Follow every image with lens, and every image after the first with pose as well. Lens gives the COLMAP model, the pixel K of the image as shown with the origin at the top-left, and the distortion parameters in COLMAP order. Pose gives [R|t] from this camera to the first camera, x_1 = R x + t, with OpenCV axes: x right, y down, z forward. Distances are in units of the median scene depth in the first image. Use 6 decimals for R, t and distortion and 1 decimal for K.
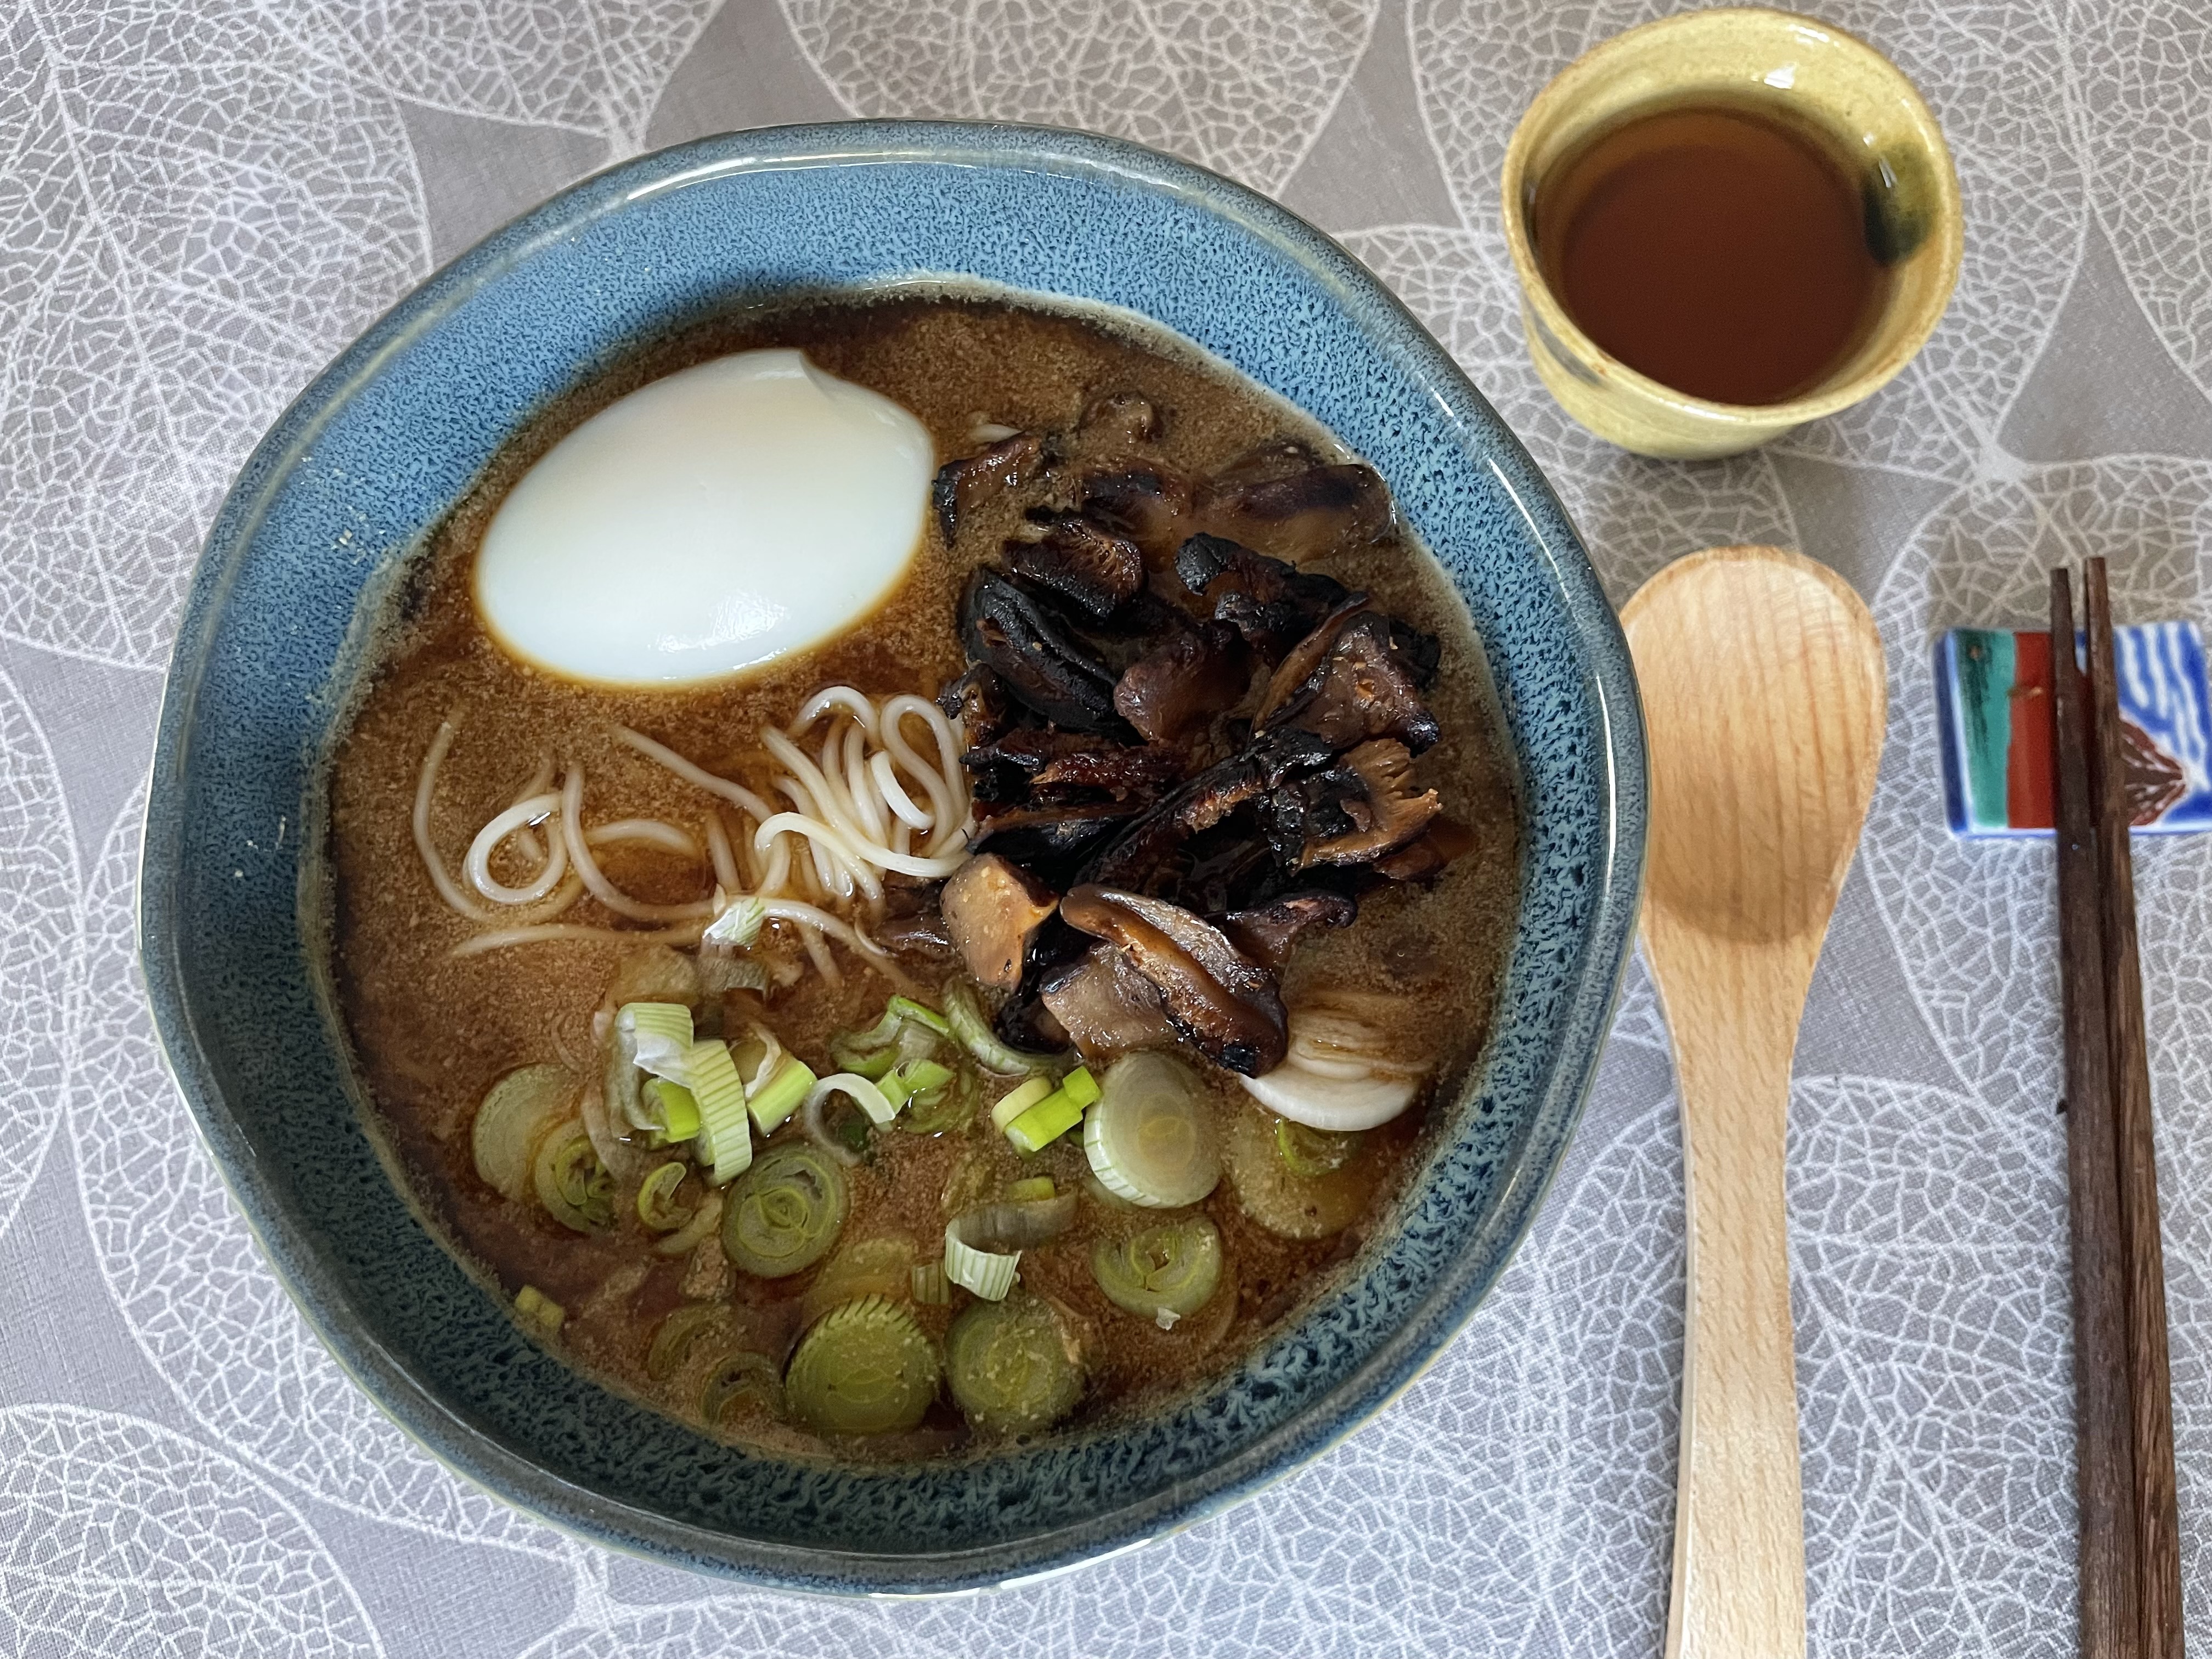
lens RADIAL K [[1632.0, 0, 1106.0], [0, 1632.0, 829.5], [0, 0, 1]] dist [0.122802, -0.119067]
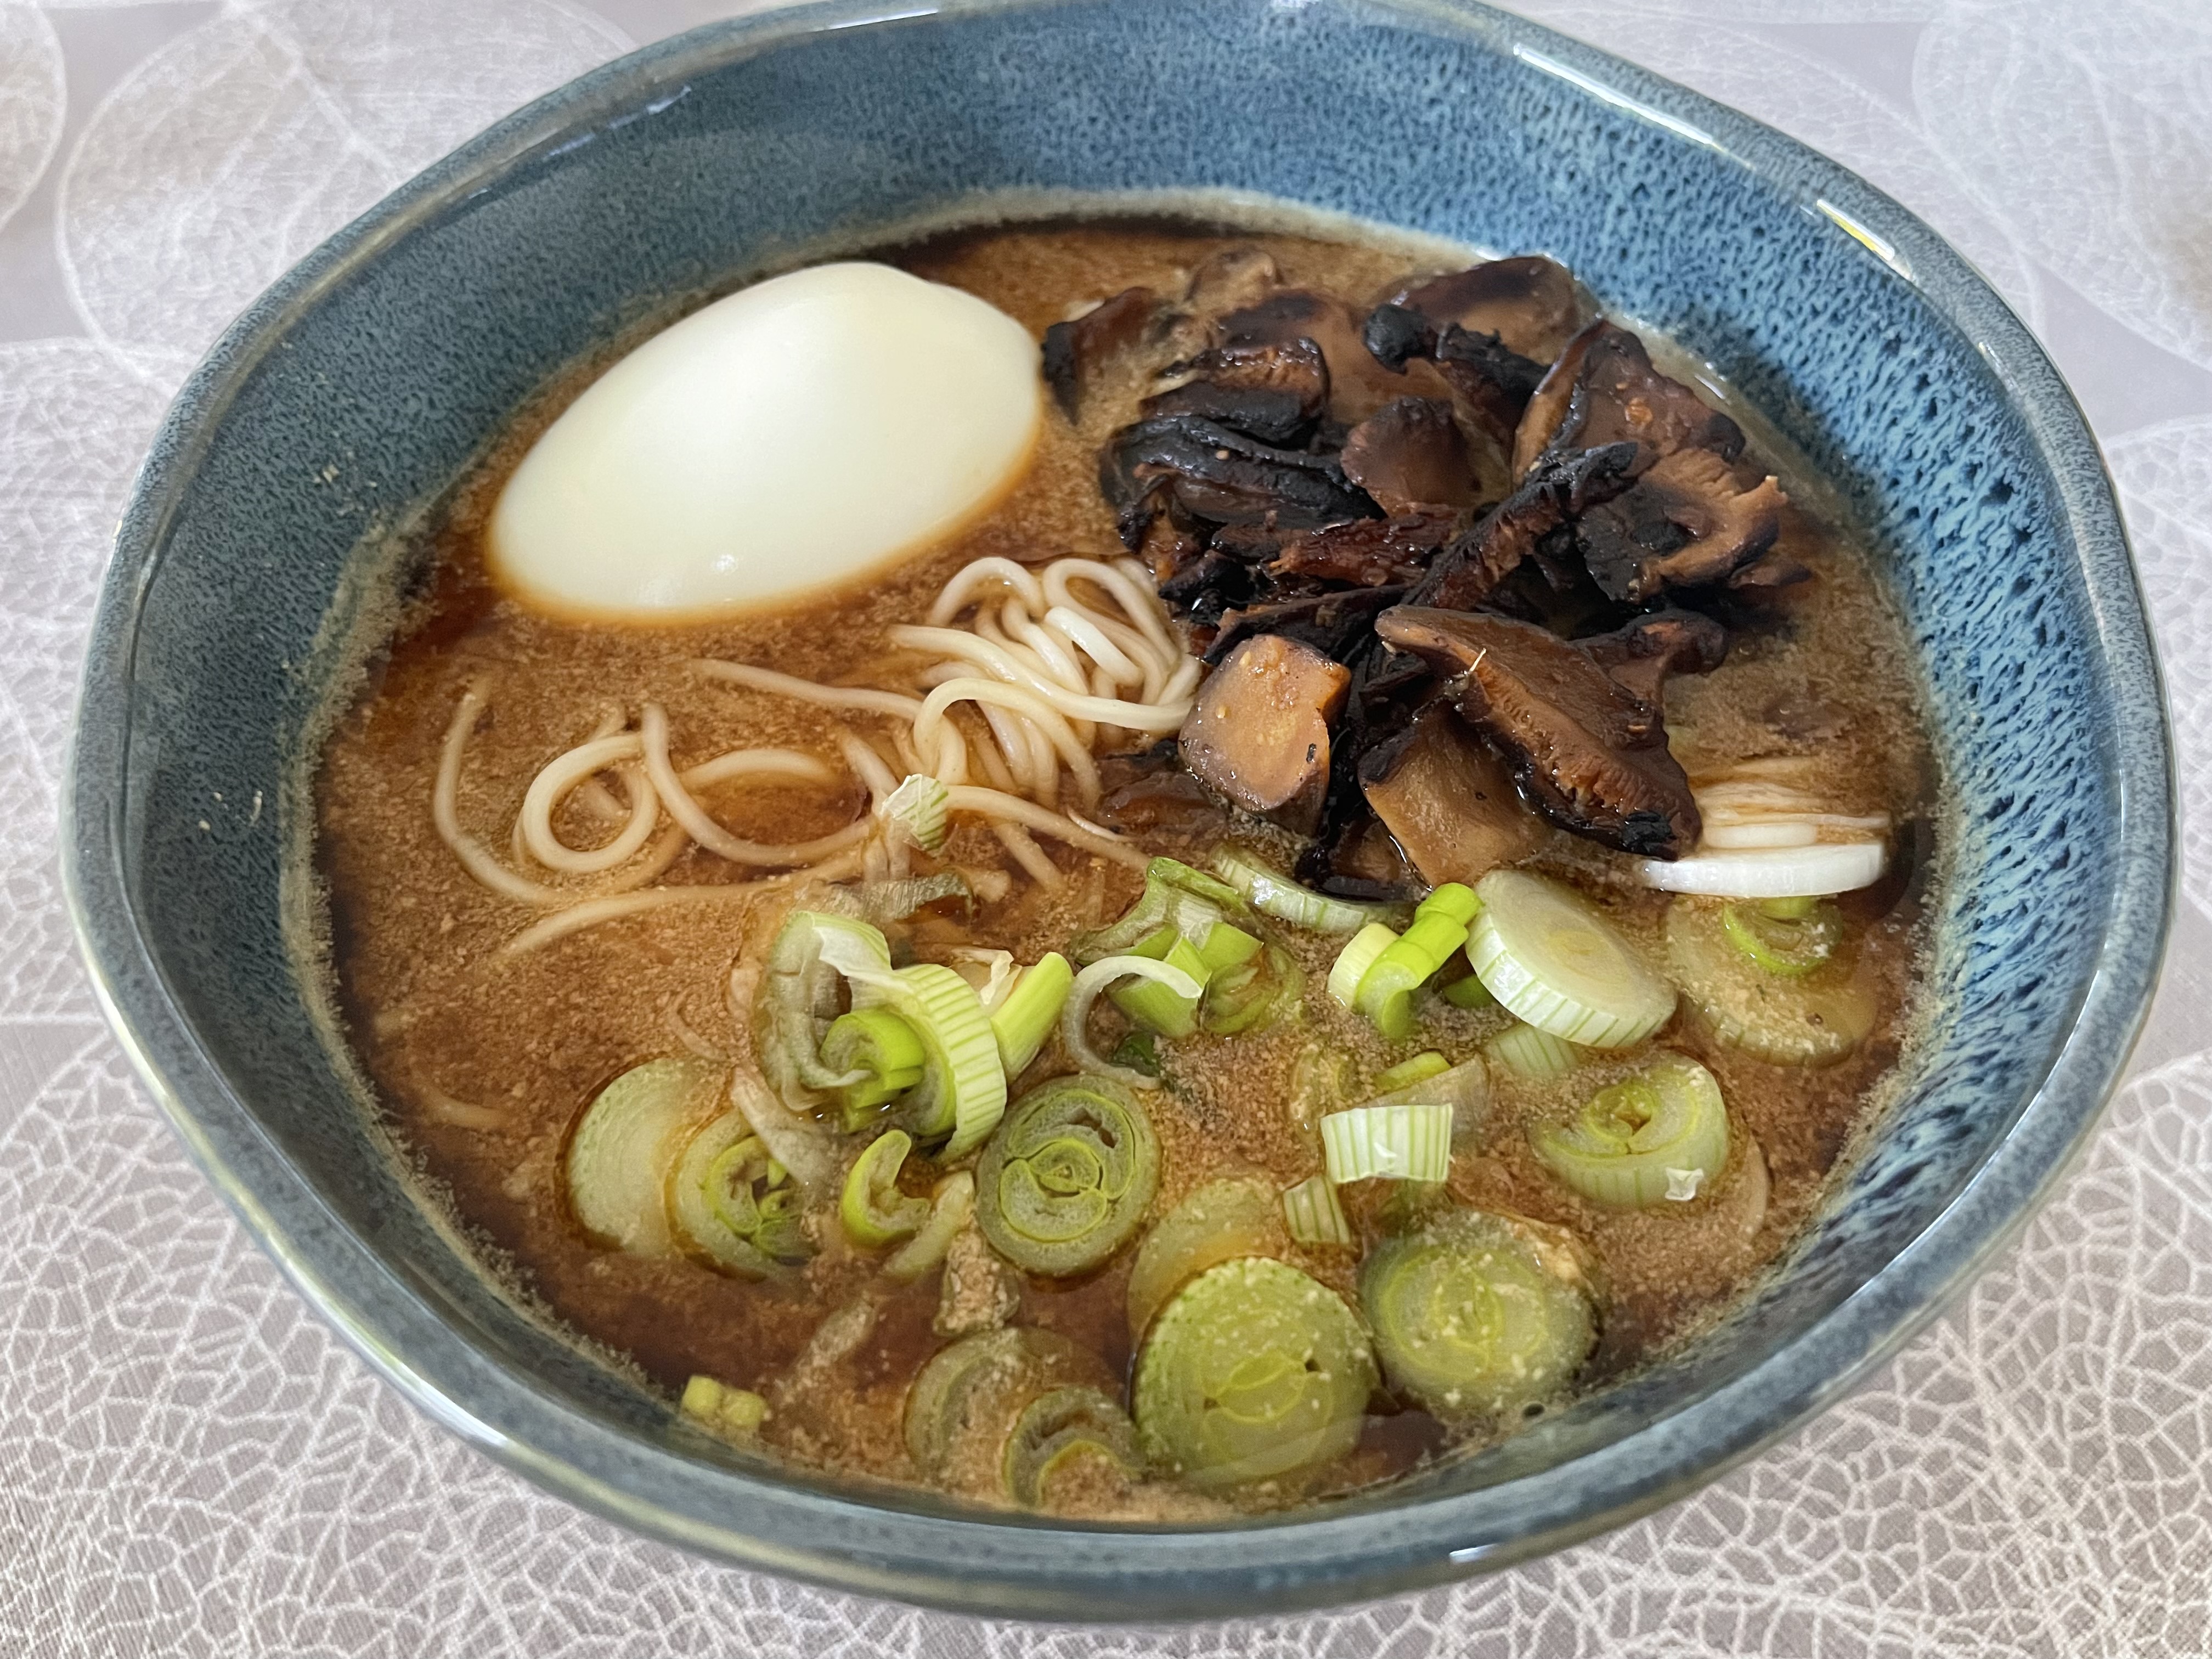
lens RADIAL K [[1673.4, 0, 1138.5], [0, 1673.4, 830.3], [0, 0, 1]] dist [0.093179, -0.137408]
pose [[0.975395, -0.177472, 0.130802, -0.222792], [0.214027, 0.904589, -0.368662, 0.348810], [-0.052894, 0.387586, 0.920315, 0.318449]]
